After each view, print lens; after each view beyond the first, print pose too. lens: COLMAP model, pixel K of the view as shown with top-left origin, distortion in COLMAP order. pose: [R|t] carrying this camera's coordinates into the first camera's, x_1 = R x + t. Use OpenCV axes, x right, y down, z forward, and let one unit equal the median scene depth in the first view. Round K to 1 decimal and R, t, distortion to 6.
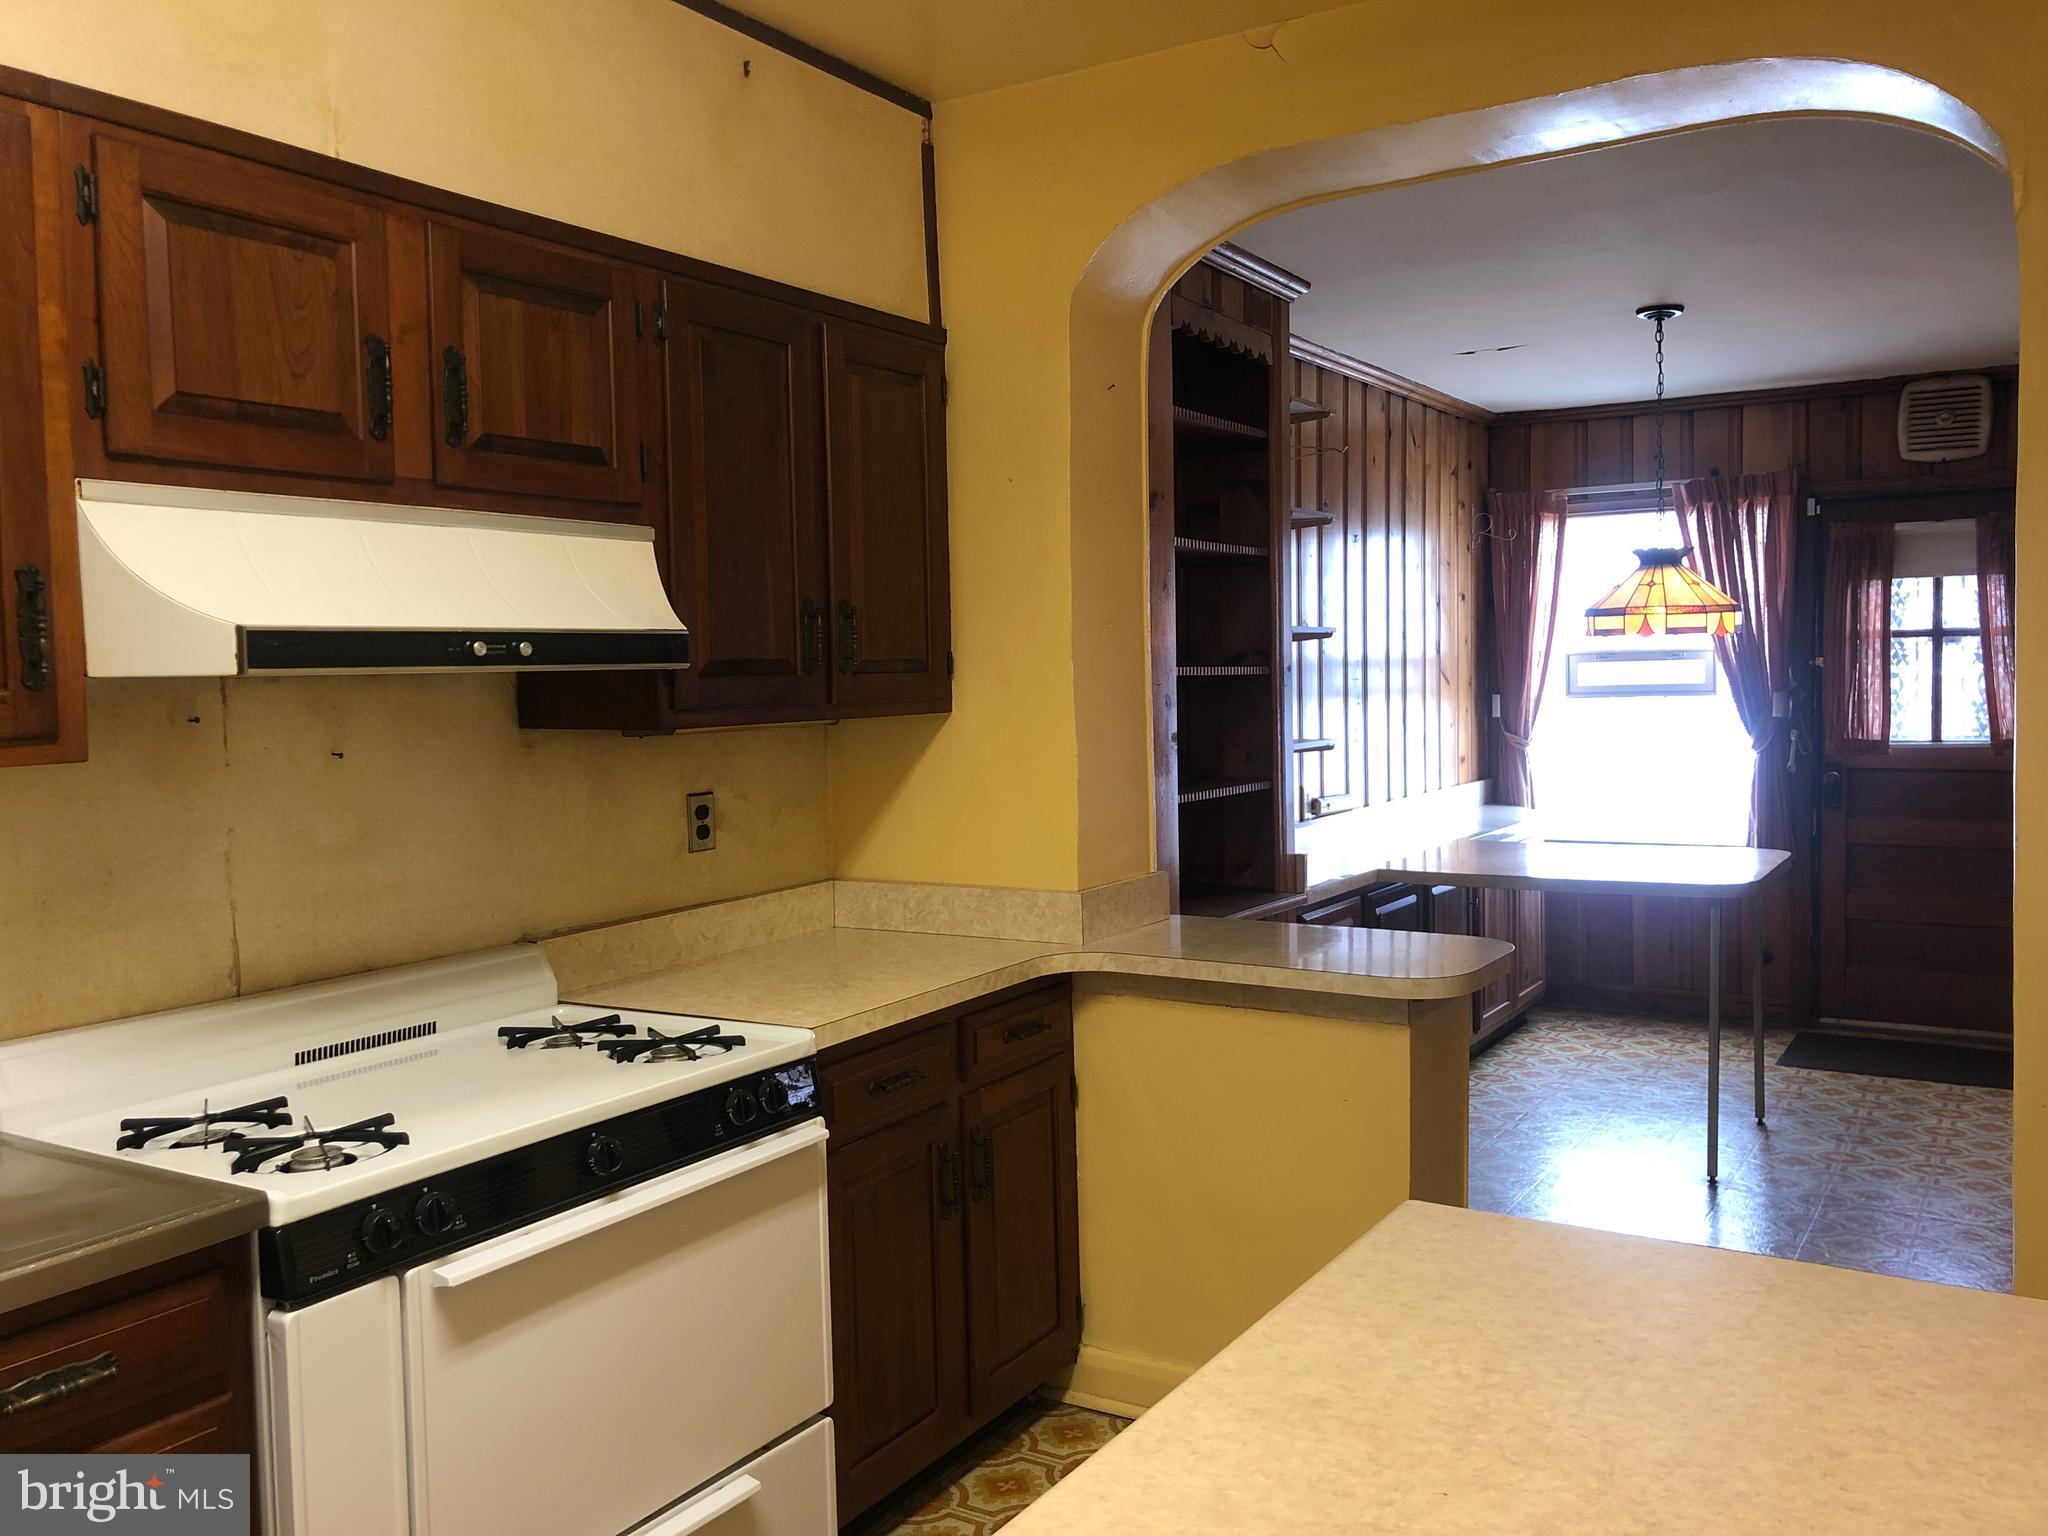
lens RADIAL K [[1670.3, 0, 1030.7], [0, 1670.3, 762.7], [0, 0, 1]] dist [0.021201, 0.001622]
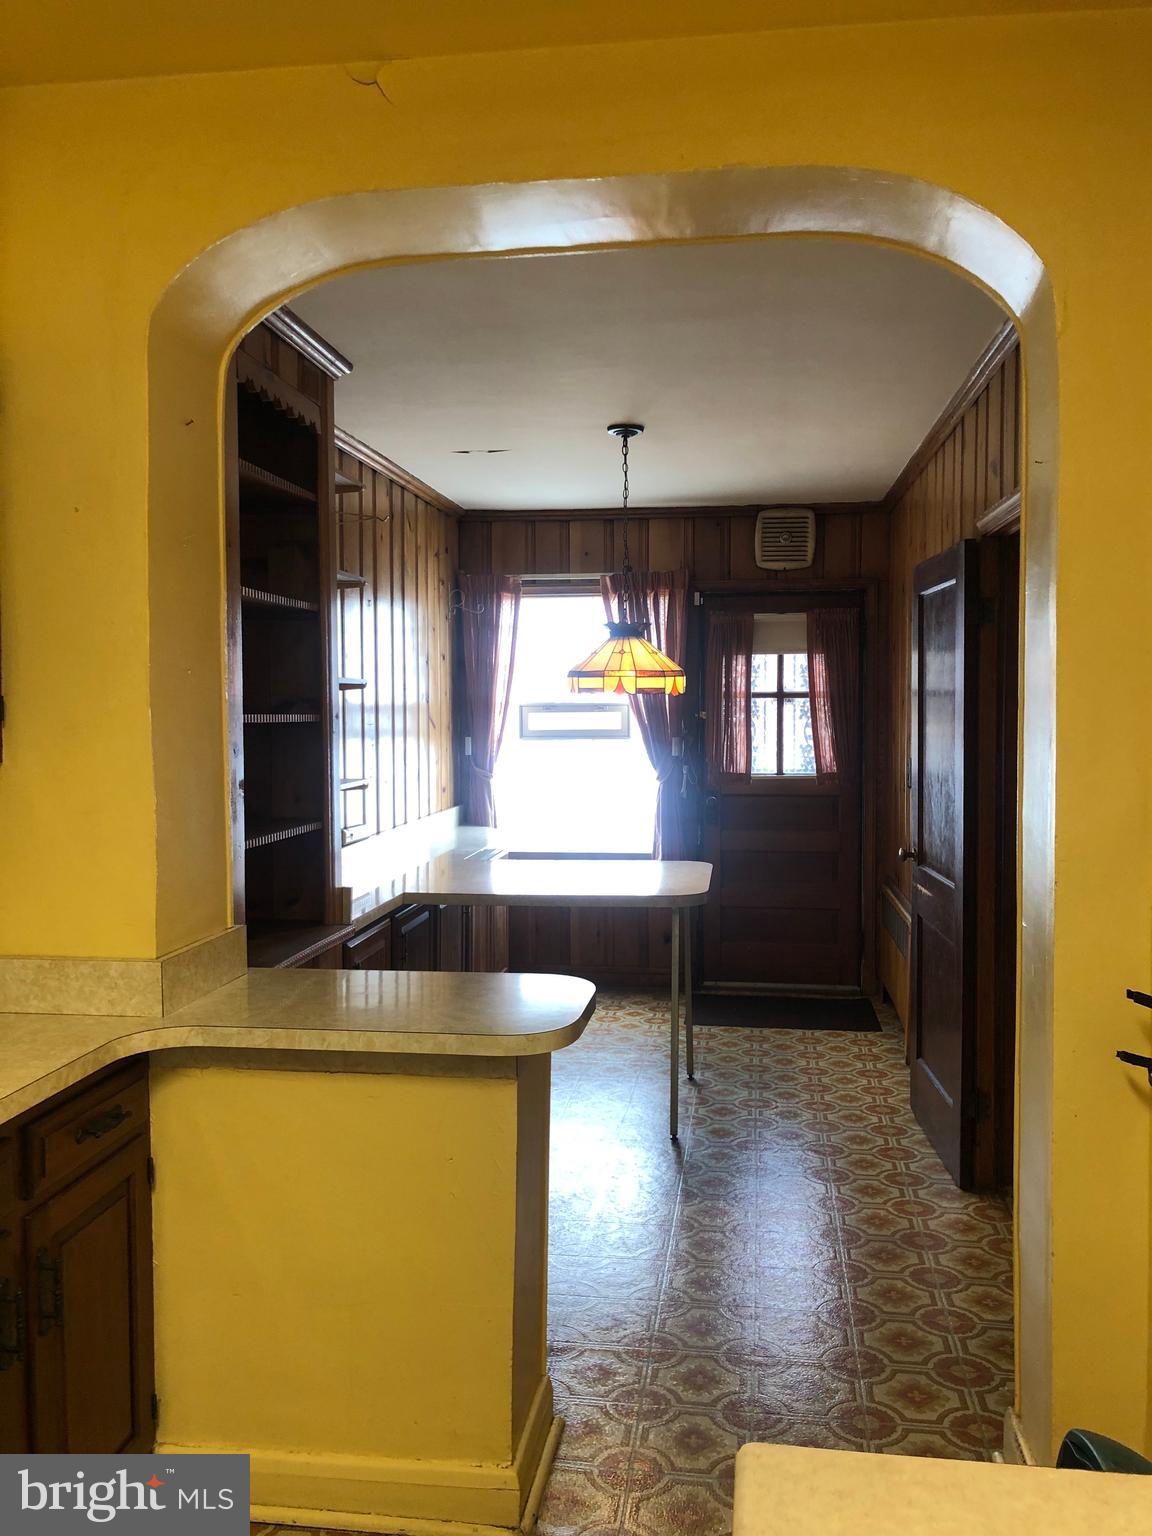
lens RADIAL K [[1243.8, 0, 581.0], [0, 1243.8, 759.2], [0, 0, 1]] dist [0.045501, -0.041985]
pose [[0.913641, -0.000274, 0.406522, -0.027380], [0.006493, 0.999882, -0.013920, -0.015735], [-0.406470, 0.015357, 0.913535, 0.187826]]
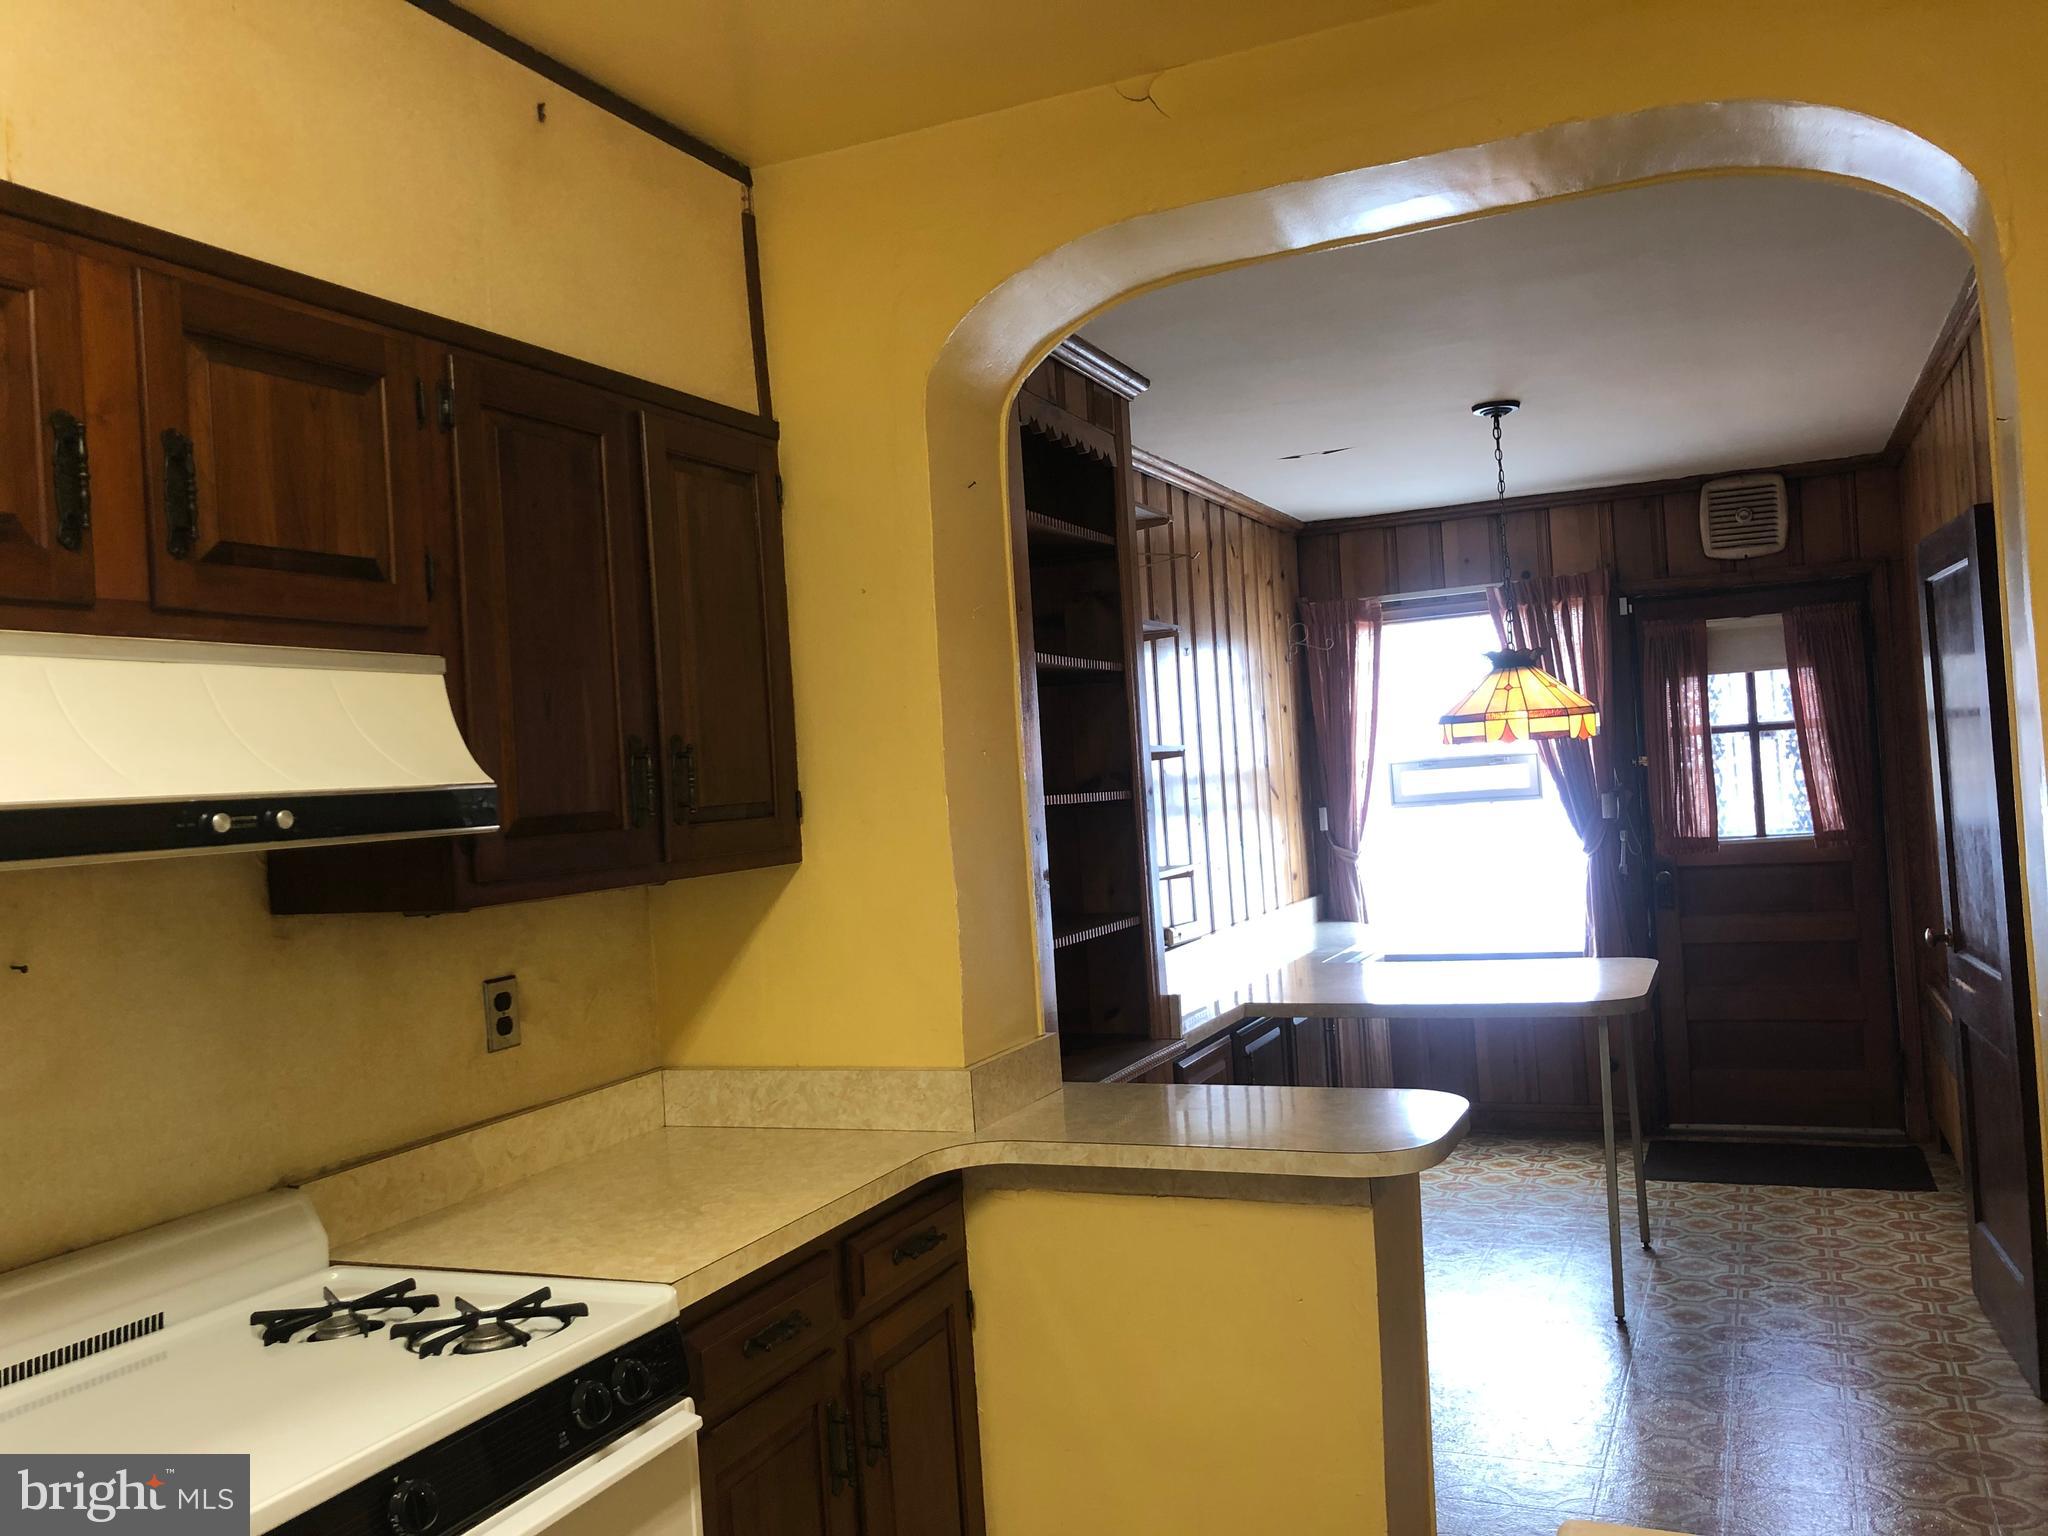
lens RADIAL K [[1658.4, 0, 1024.0], [0, 1658.4, 768.0], [0, 0, 1]] dist [0.045501, -0.041985]
pose [[0.989602, -0.040720, 0.137945, -0.037071], [0.050252, 0.996531, -0.066337, -0.012033], [-0.134765, 0.072579, 0.988216, 0.103920]]
